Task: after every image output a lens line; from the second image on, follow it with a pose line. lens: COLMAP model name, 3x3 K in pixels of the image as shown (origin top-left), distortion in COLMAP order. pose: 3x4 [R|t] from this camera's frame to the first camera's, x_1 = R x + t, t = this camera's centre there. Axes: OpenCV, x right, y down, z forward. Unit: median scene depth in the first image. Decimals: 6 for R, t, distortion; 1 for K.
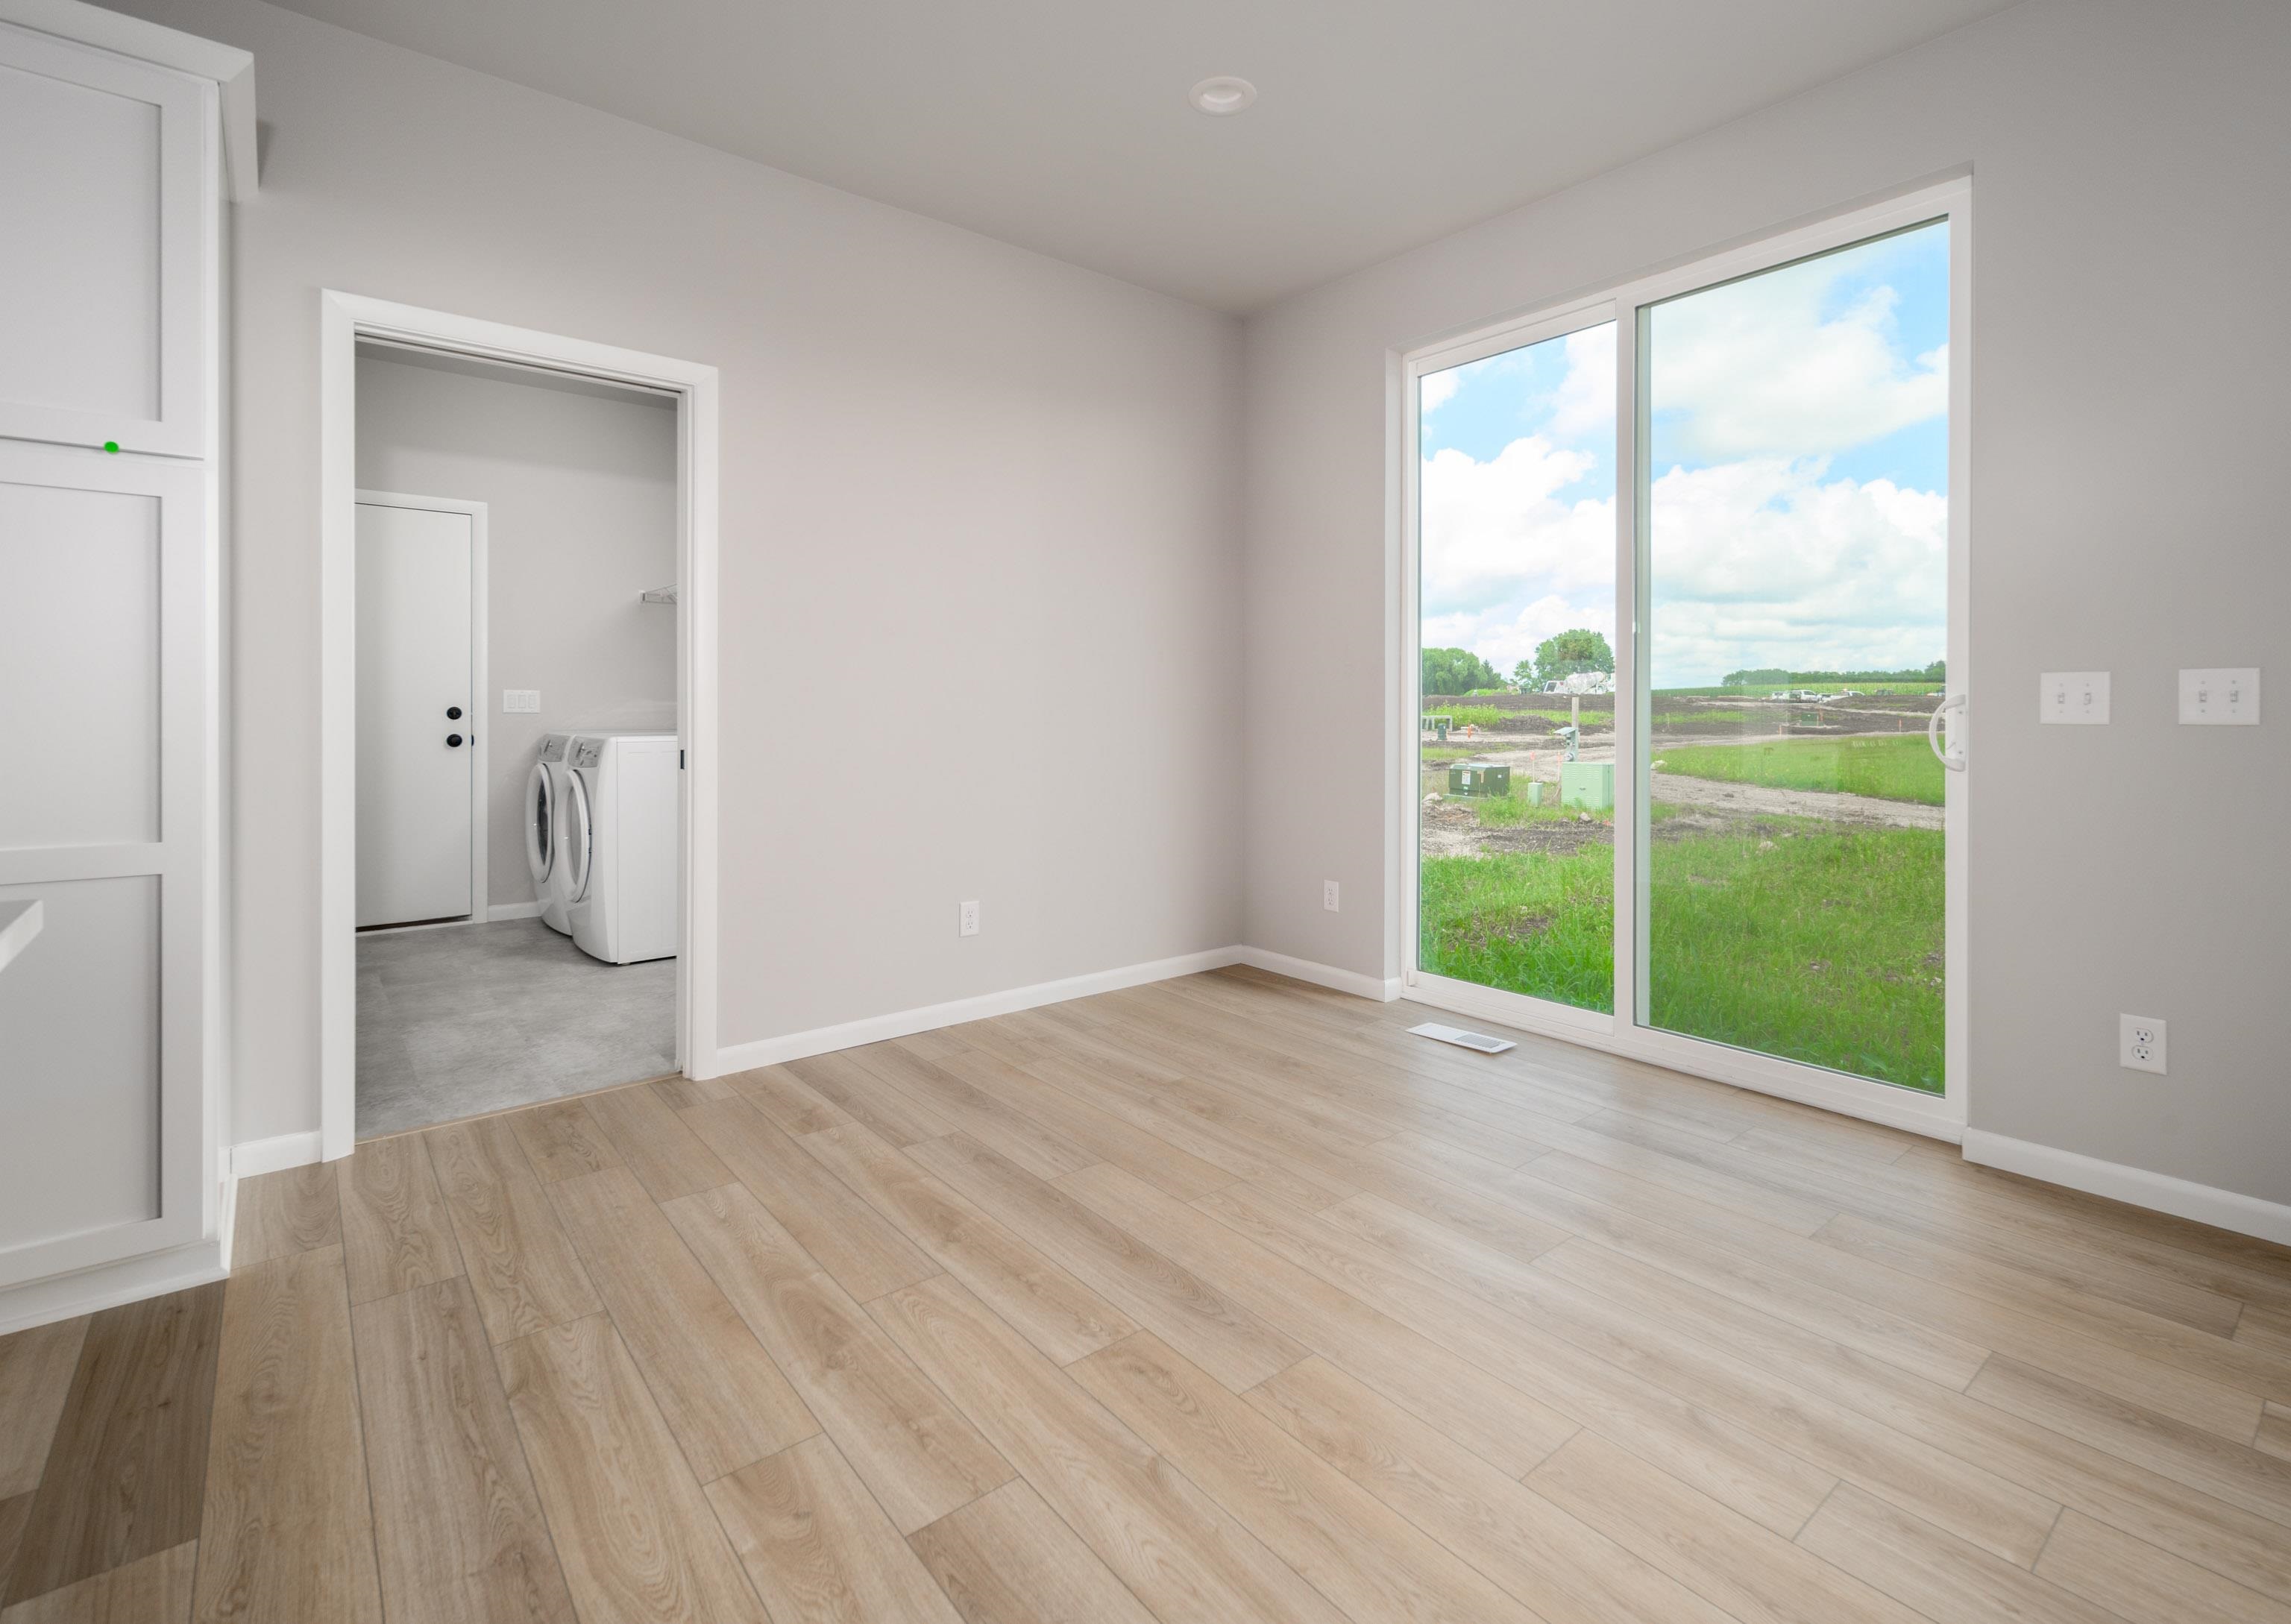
lens RADIAL K [[1059.6, 0, 1147.5], [0, 1059.6, 718.2], [0, 0, 1]] dist [0.011142, -0.004309]
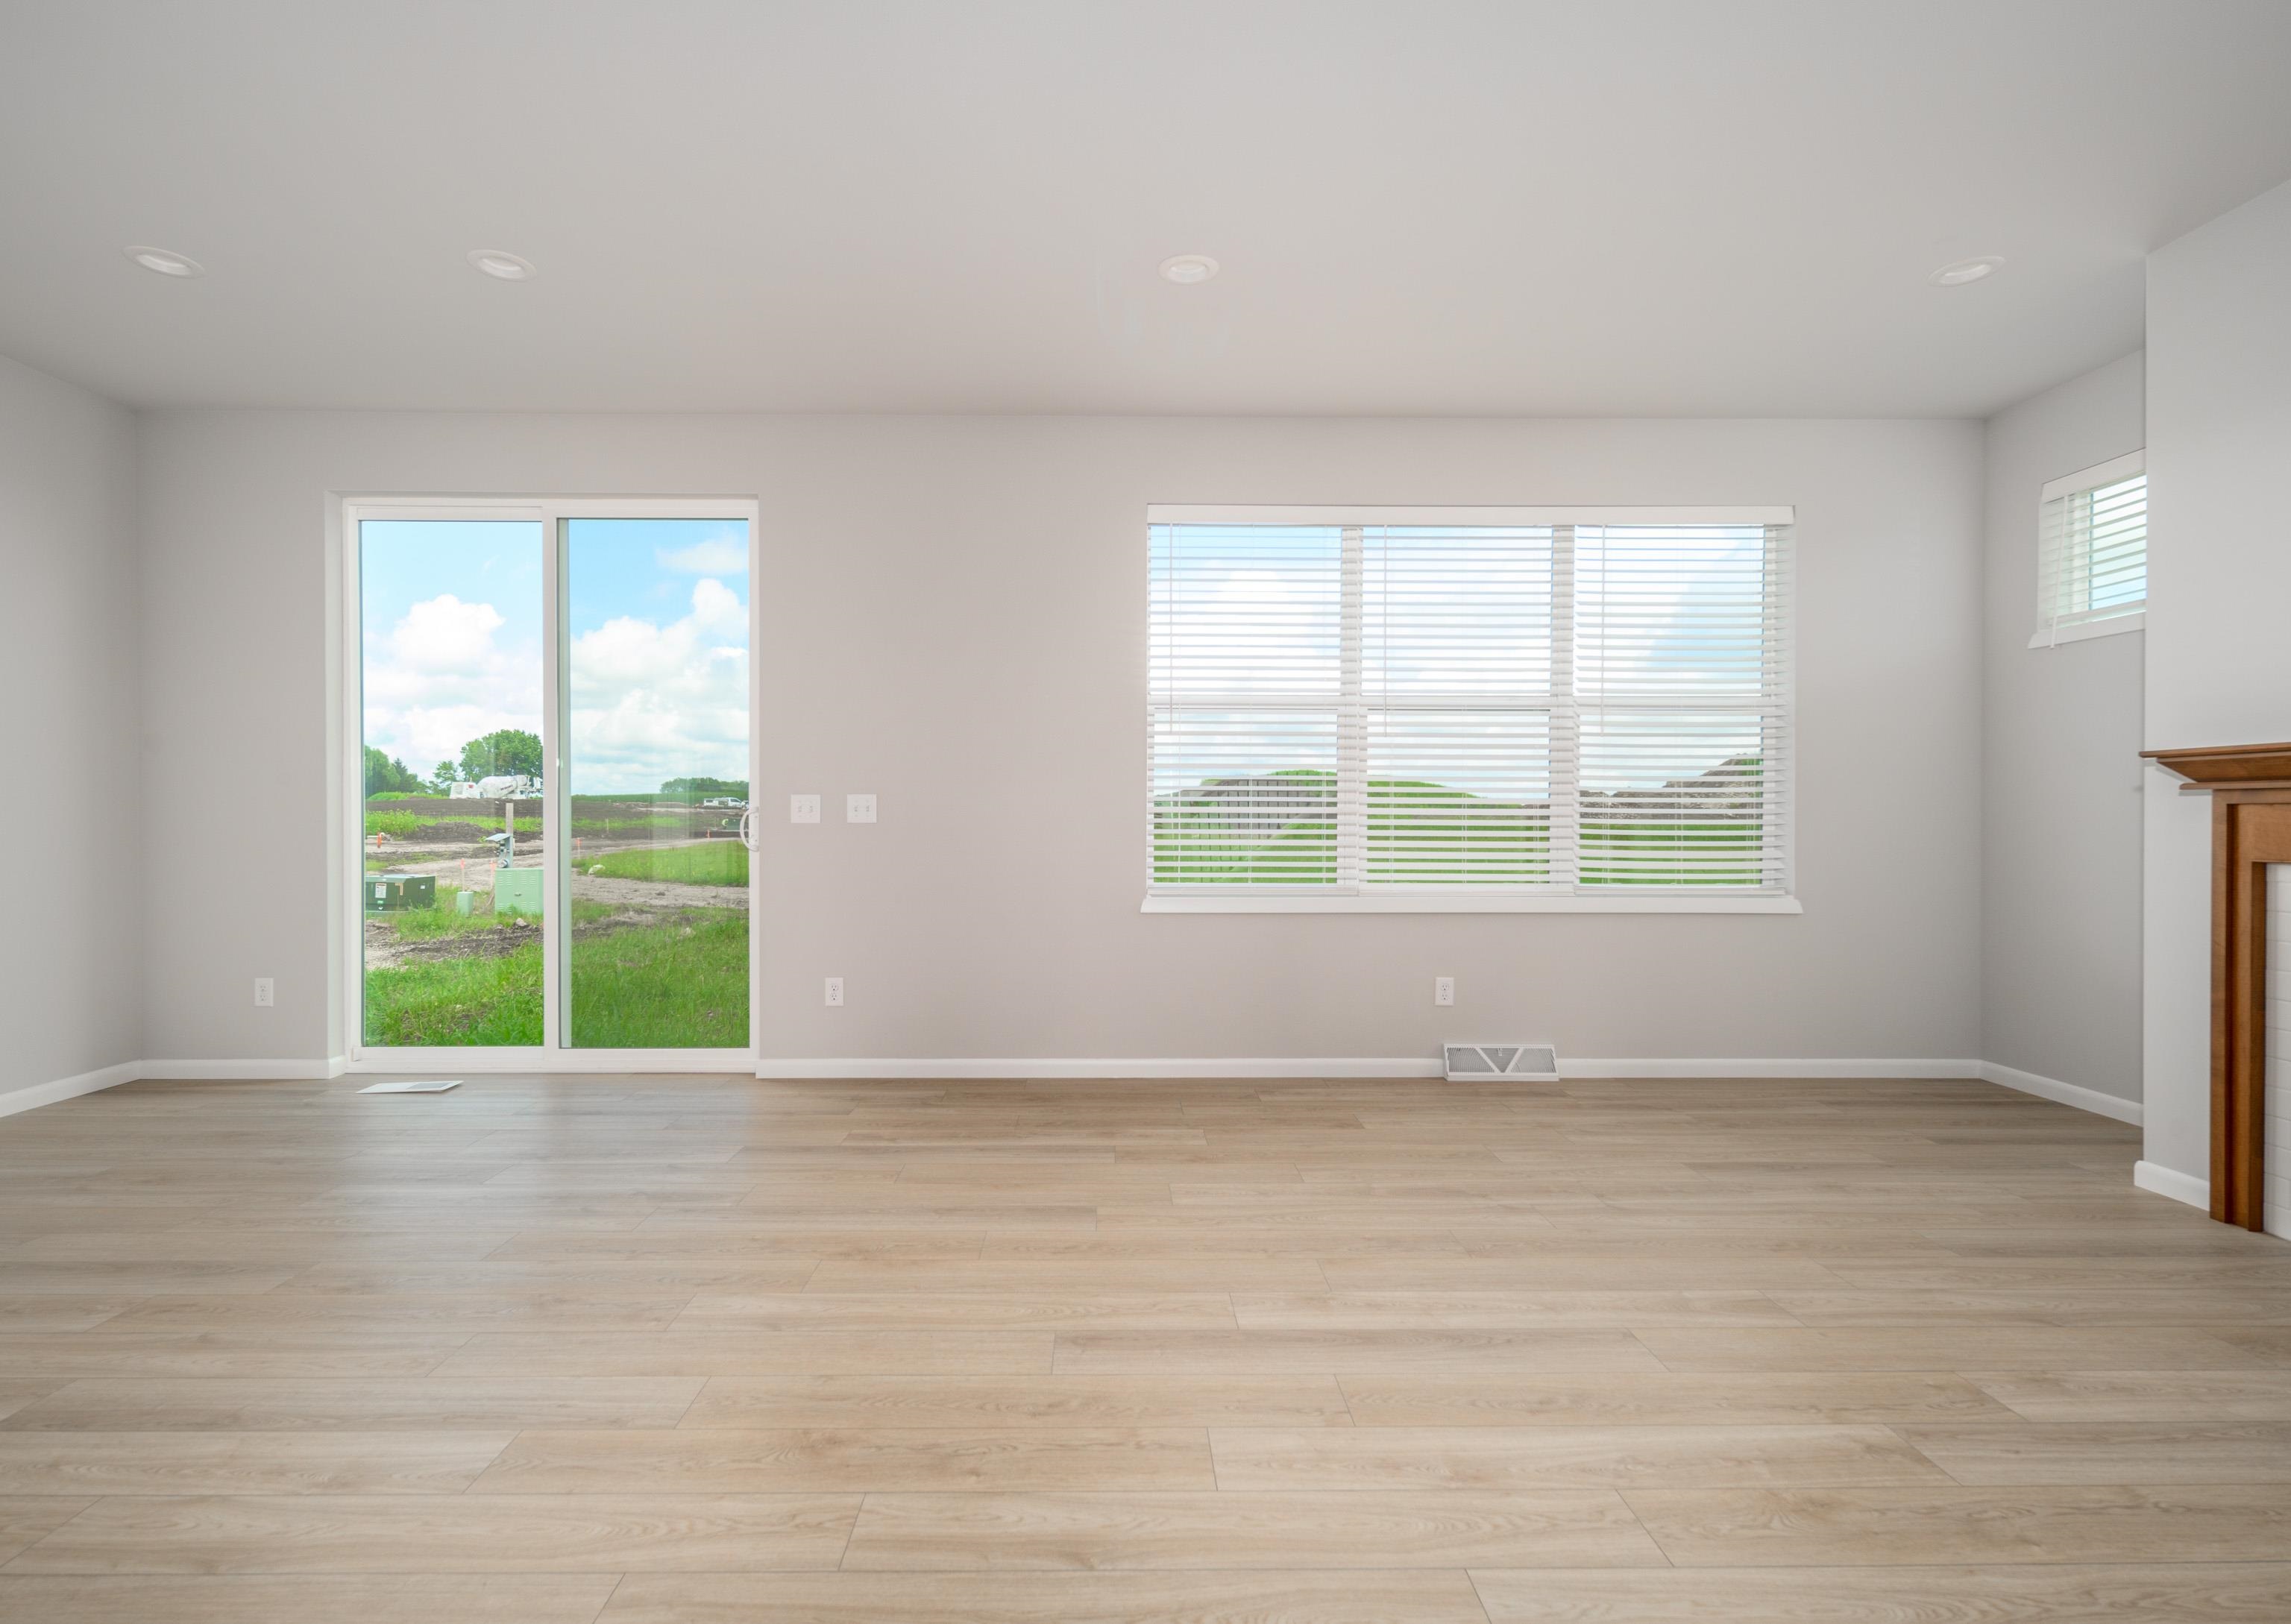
lens RADIAL K [[1059.6, 0, 1124.0], [0, 1059.6, 820.4], [0, 0, 1]] dist [0.011142, -0.004309]
pose [[0.615645, -0.004549, 0.788011, -0.089552], [0.007365, 0.999973, 0.000019, 0.001887], [-0.787989, 0.005792, 0.615662, -0.218122]]
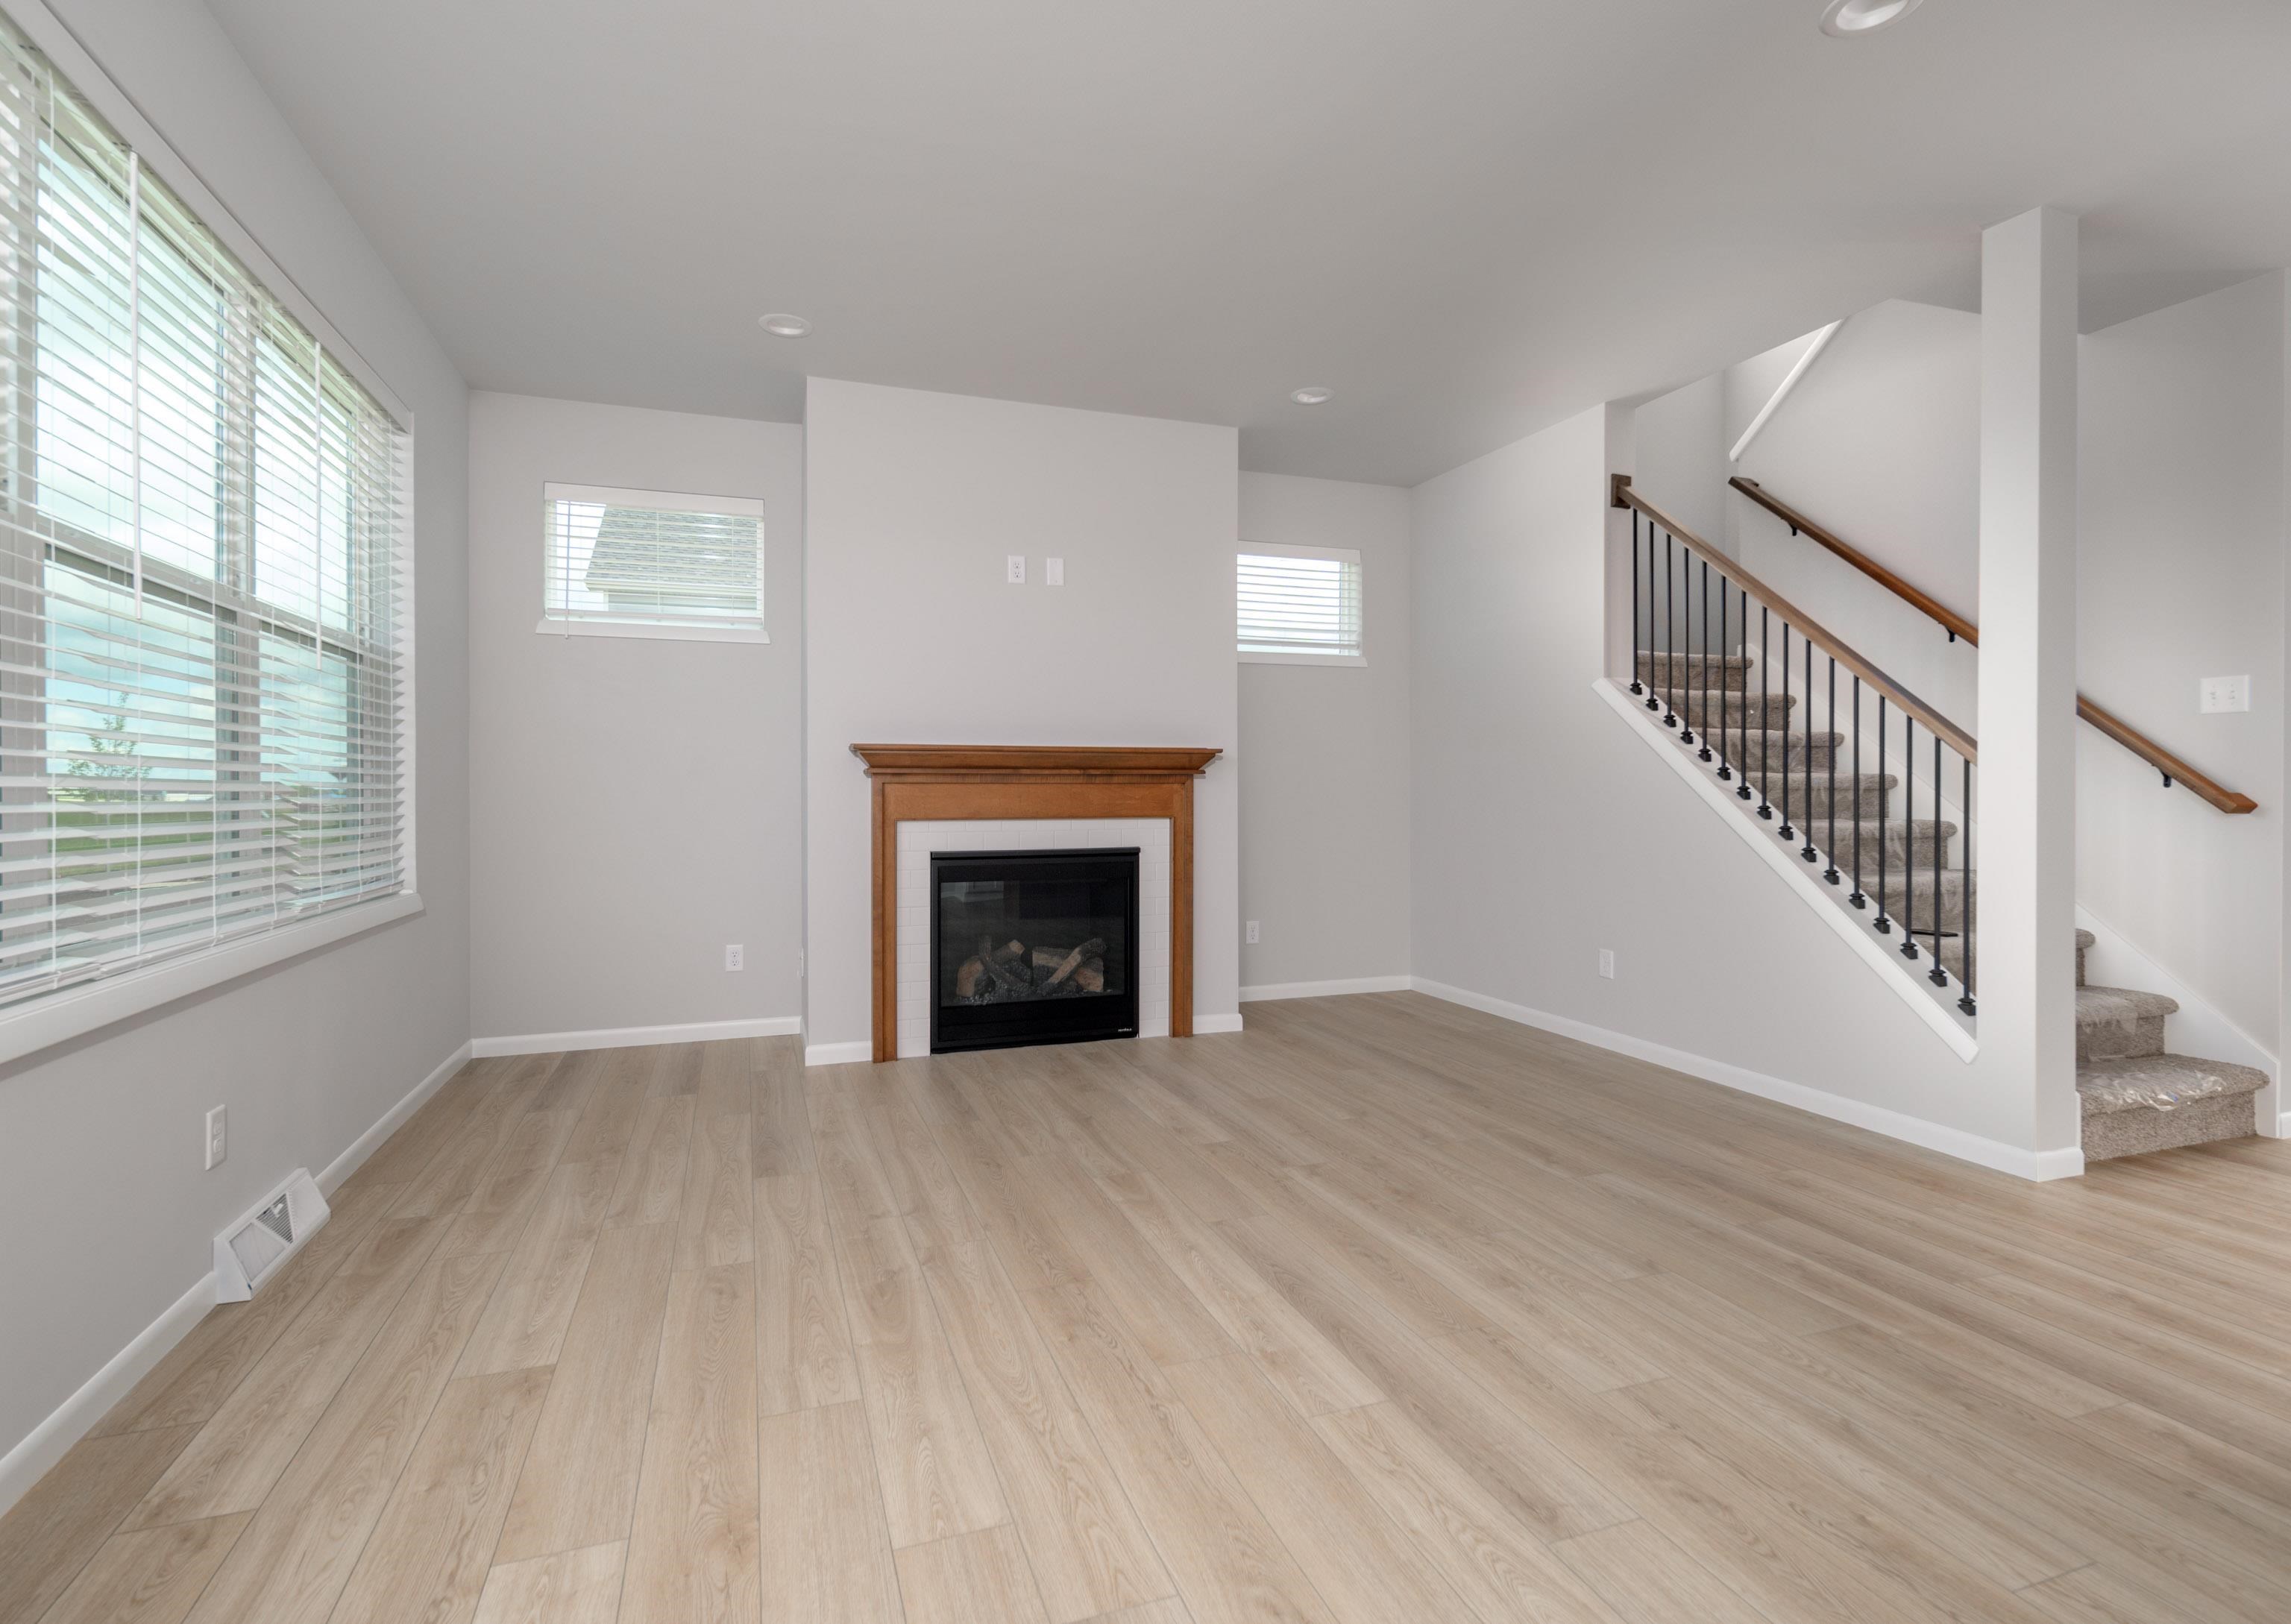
lens RADIAL K [[1059.6, 0, 1127.8], [0, 1059.6, 799.5], [0, 0, 1]] dist [0.011142, -0.004309]
pose [[-0.939745, -0.003488, 0.341858, 0.767501], [0.002156, 0.999868, 0.016129, -0.008536], [-0.341869, 0.015894, -0.939613, 1.342662]]
